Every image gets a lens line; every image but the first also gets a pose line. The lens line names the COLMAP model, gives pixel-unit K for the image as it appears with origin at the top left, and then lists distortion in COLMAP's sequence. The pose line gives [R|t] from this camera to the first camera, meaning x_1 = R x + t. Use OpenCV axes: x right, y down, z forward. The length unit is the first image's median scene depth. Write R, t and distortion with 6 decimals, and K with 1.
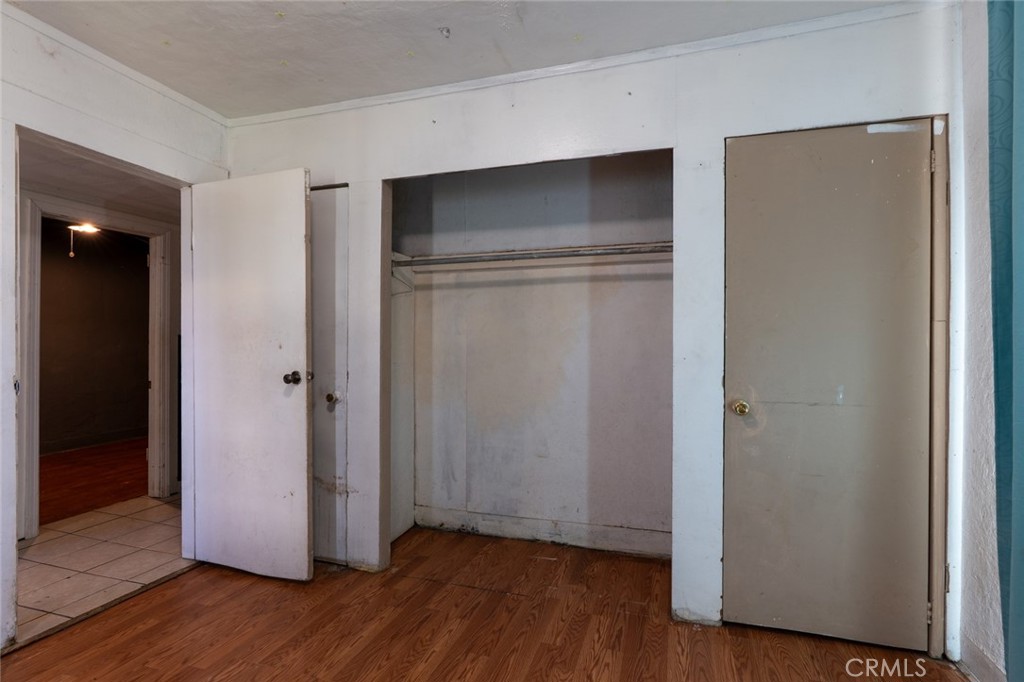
lens RADIAL K [[489.0, 0, 514.3], [0, 489.0, 342.7], [0, 0, 1]] dist [-0.009781, 0.003964]
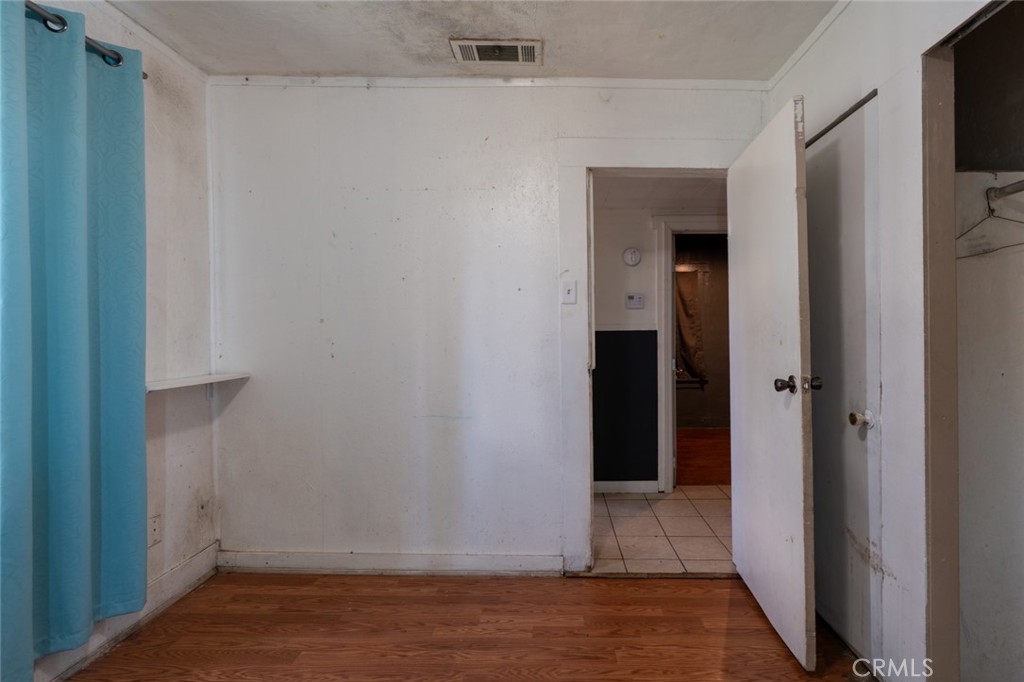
lens RADIAL K [[489.0, 0, 510.3], [0, 489.0, 333.0], [0, 0, 1]] dist [-0.009781, 0.003964]
pose [[0.309504, -0.006898, -0.950873, 0.114653], [0.000188, 0.999974, -0.007193, -0.000952], [0.950898, 0.002048, 0.309497, 0.339277]]
